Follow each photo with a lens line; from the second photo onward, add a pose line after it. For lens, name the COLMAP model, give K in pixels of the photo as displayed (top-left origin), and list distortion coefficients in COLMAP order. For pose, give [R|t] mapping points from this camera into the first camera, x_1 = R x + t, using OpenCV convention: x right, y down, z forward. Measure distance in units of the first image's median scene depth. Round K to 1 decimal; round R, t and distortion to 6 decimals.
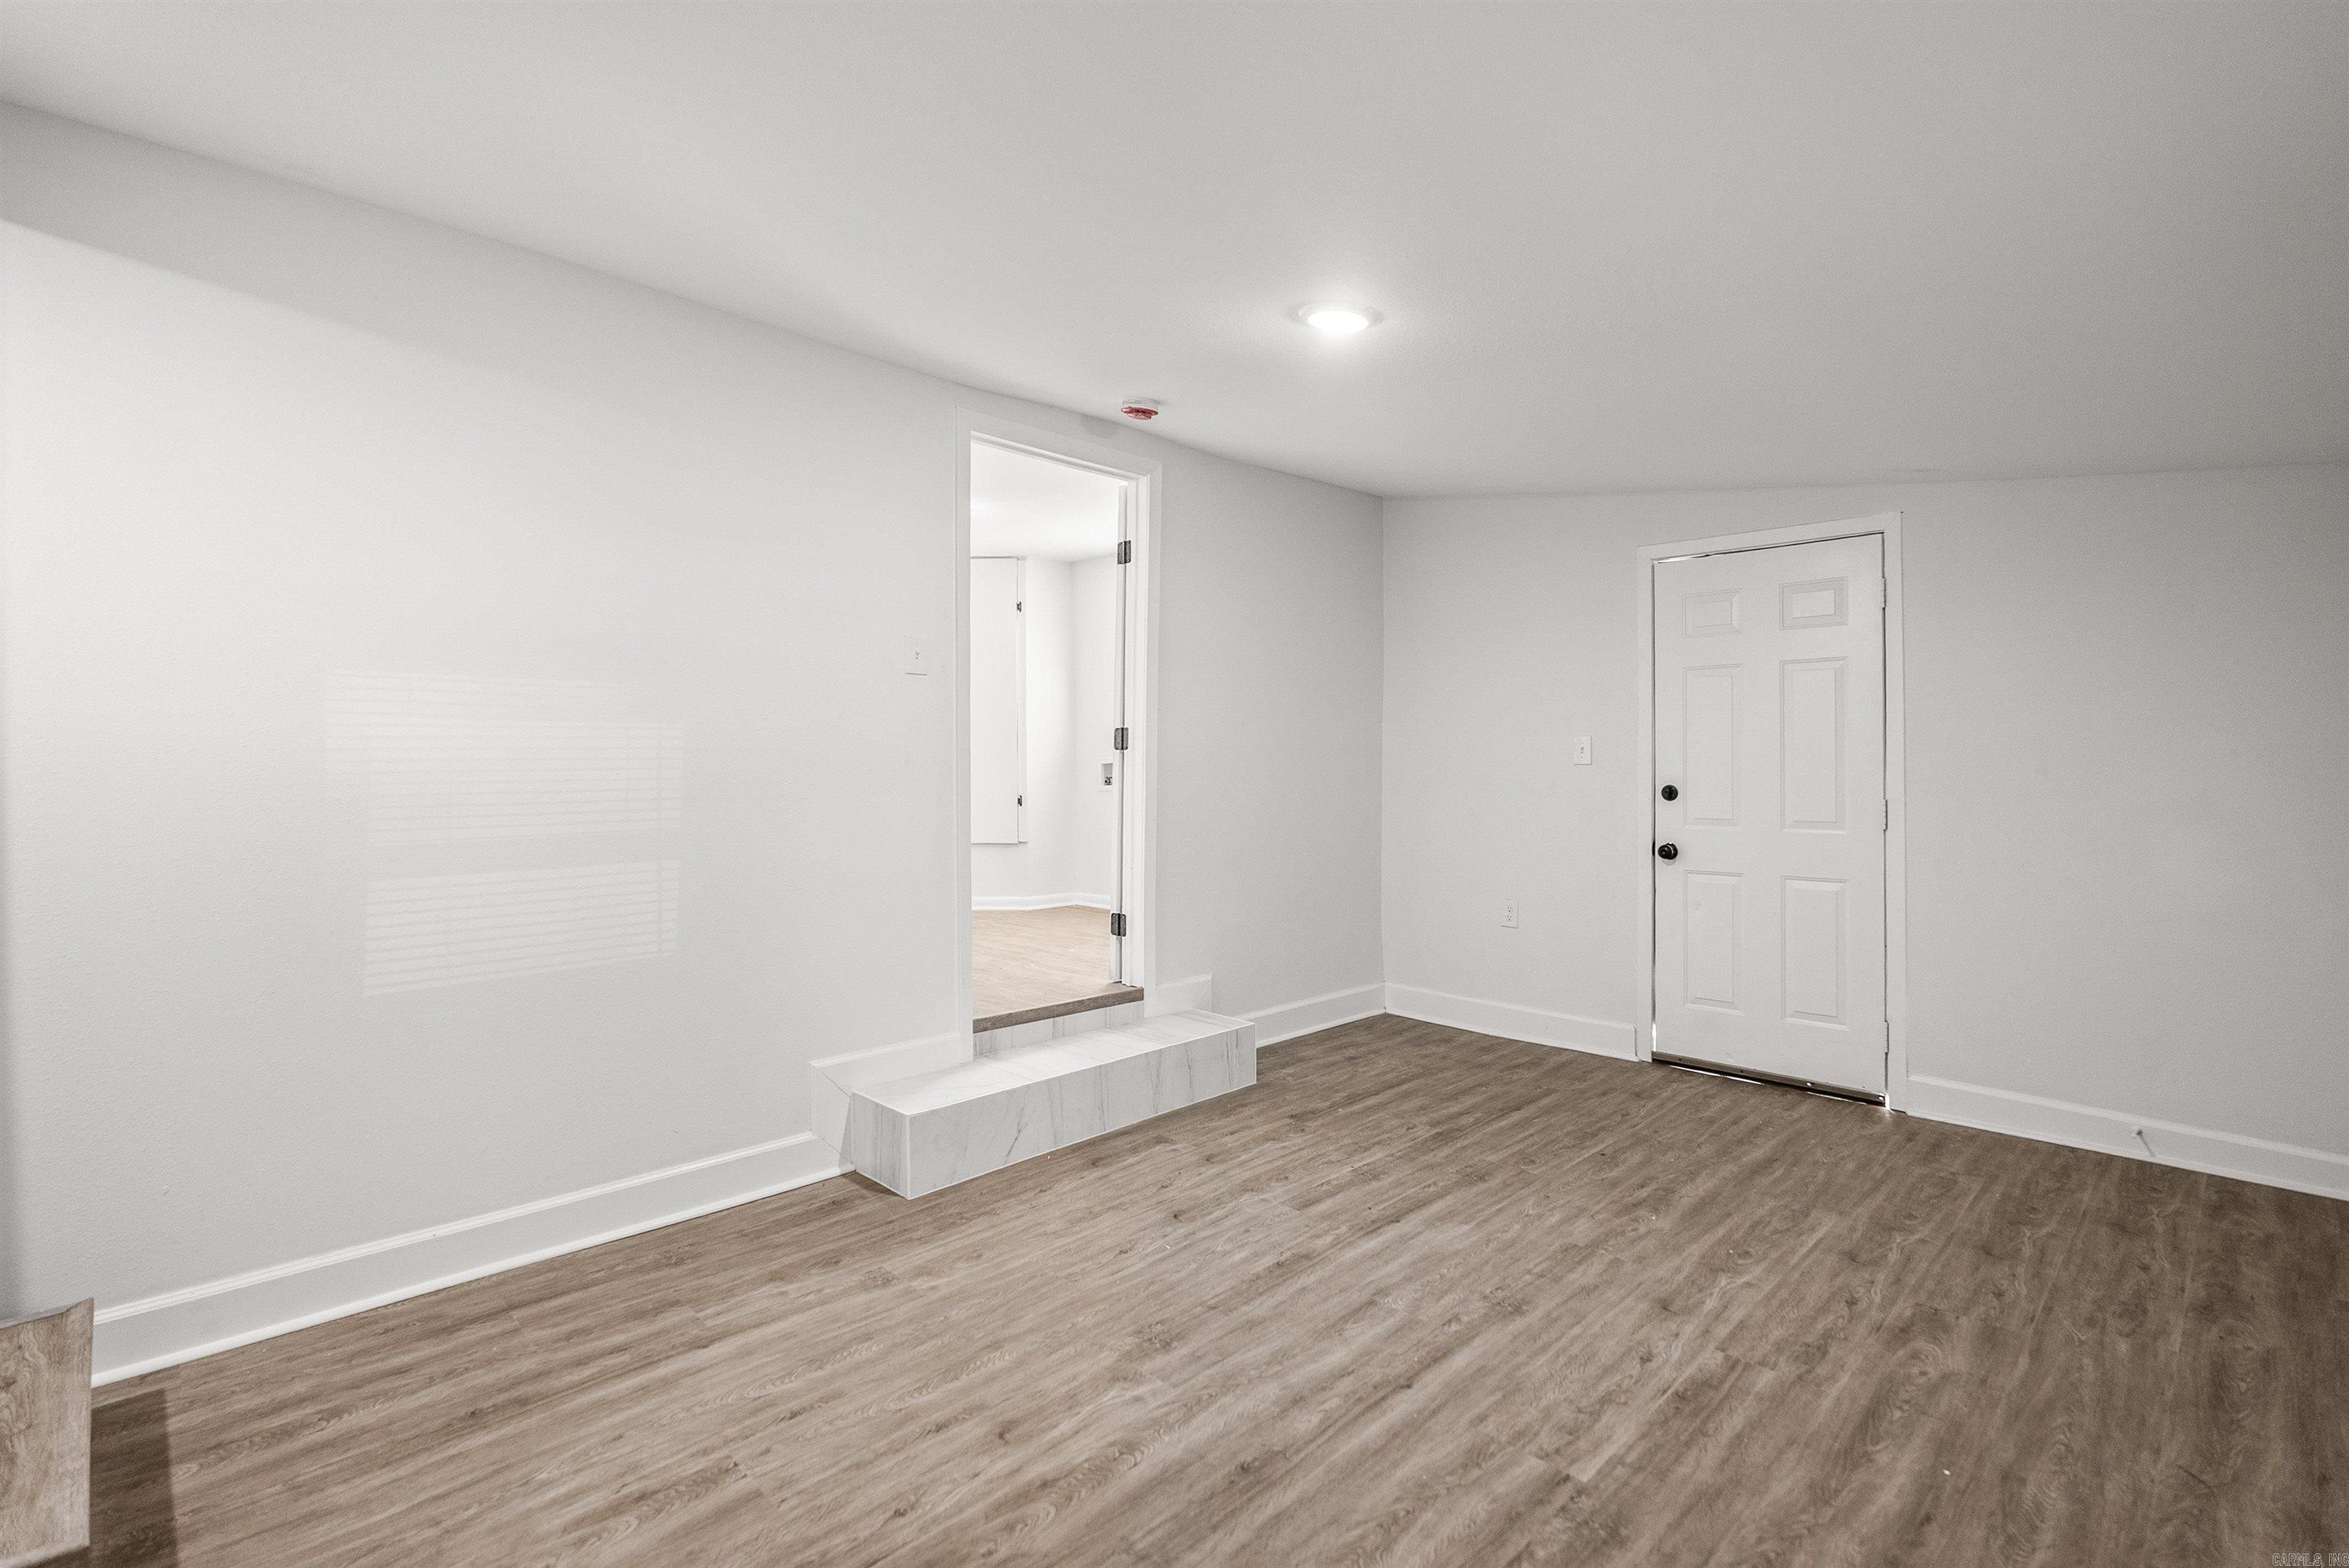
lens RADIAL K [[1072.2, 0, 1182.5], [0, 1072.2, 763.4], [0, 0, 1]] dist [-0.007433, 0.000714]
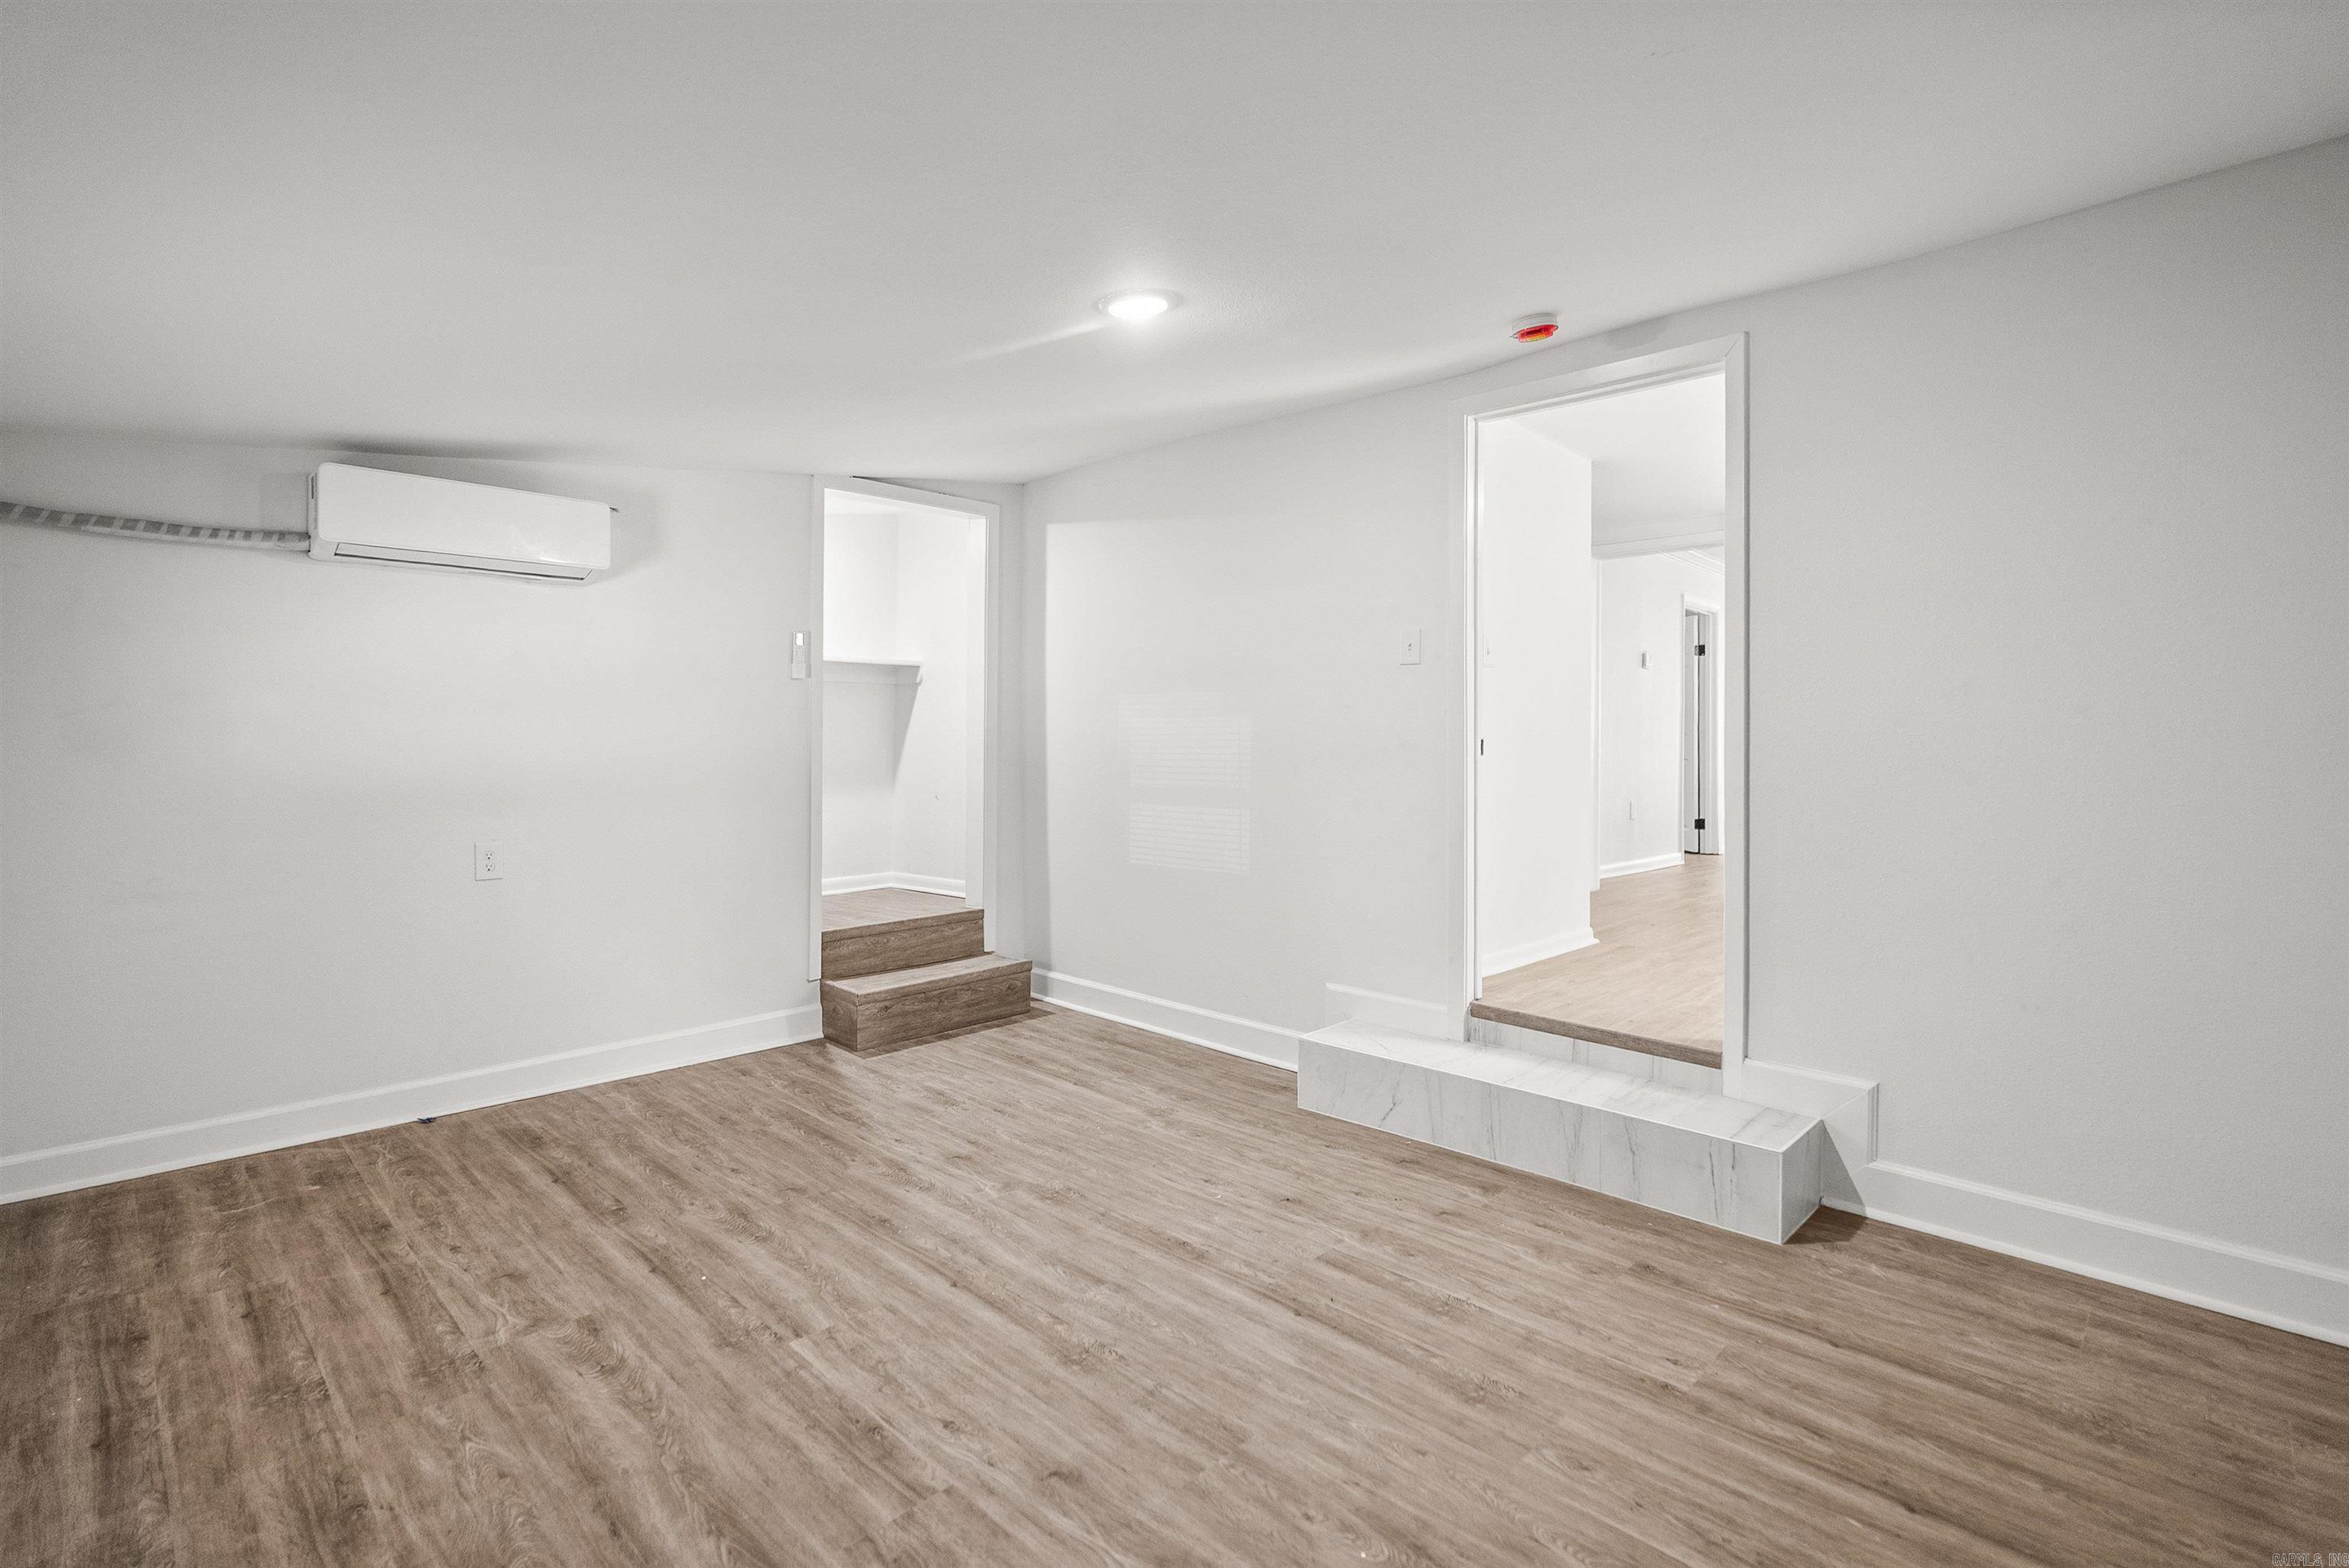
lens RADIAL K [[1072.2, 0, 1178.6], [0, 1072.2, 767.9], [0, 0, 1]] dist [-0.007433, 0.000714]
pose [[0.022280, 0.026206, -0.999408, 1.111017], [-0.005804, 0.999643, 0.026083, -0.004093], [0.999735, 0.005220, 0.022424, 0.996765]]
